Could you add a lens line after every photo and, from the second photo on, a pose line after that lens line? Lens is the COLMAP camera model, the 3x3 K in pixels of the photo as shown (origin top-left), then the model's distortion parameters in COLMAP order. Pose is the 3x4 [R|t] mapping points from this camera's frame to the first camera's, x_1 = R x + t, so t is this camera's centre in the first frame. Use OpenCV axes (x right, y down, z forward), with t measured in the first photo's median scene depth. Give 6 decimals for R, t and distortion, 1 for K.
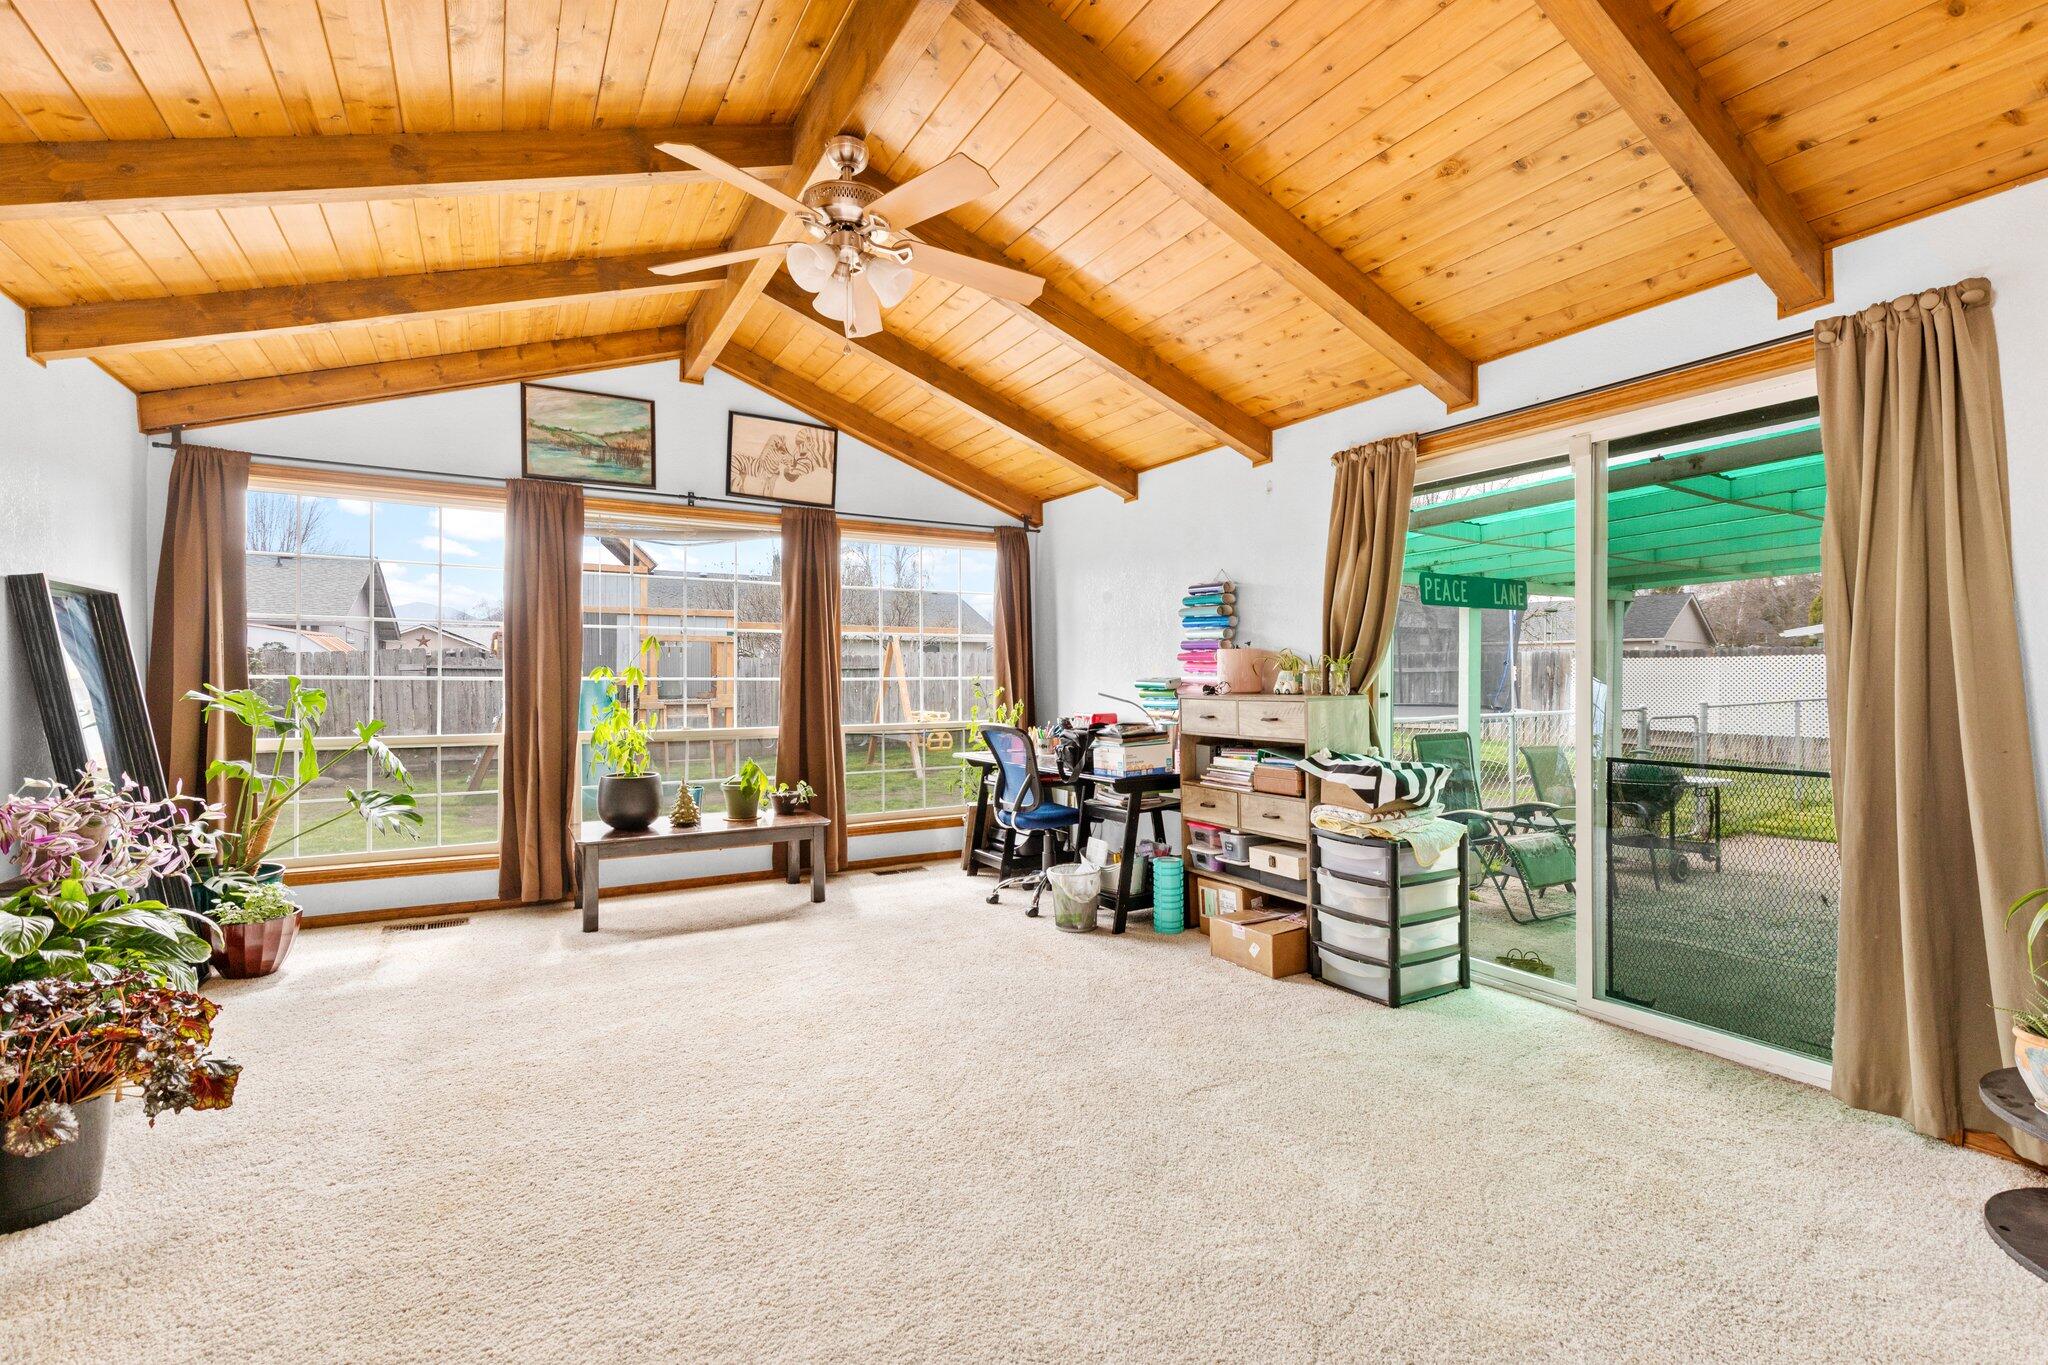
lens RADIAL K [[916.1, 0, 1023.6], [0, 916.1, 676.1], [0, 0, 1]] dist [0.006498, -0.002212]
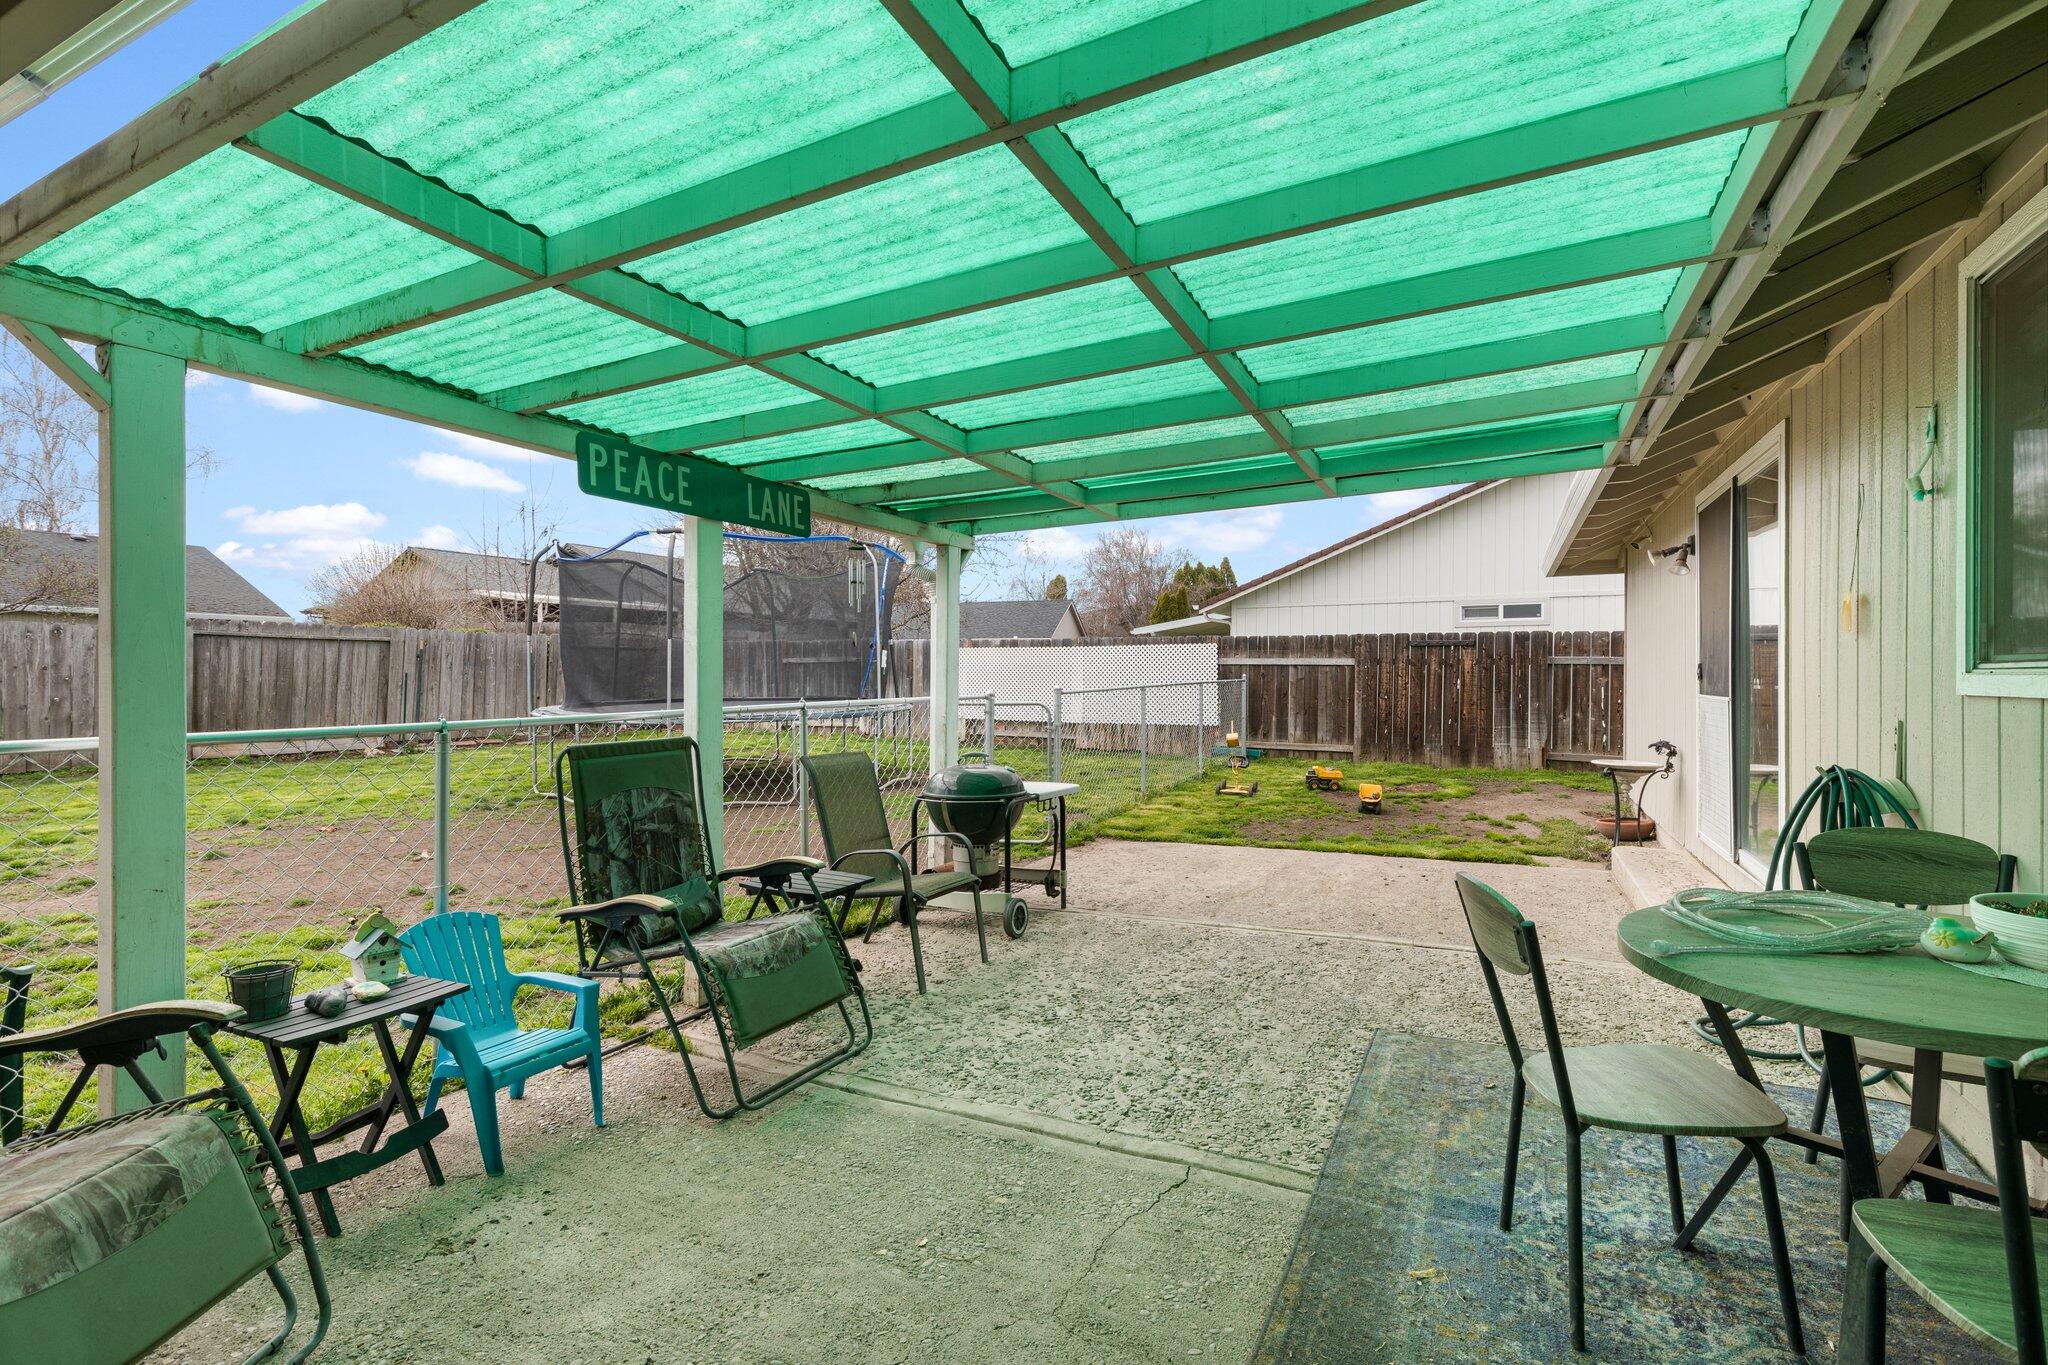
lens RADIAL K [[916.1, 0, 1023.6], [0, 916.1, 672.4], [0, 0, 1]] dist [0.006498, -0.002212]
pose [[0.841892, -0.001631, 0.539644, 0.313735], [0.004895, 0.999977, -0.004614, 0.022388], [-0.539624, 0.006526, 0.841881, 0.372262]]
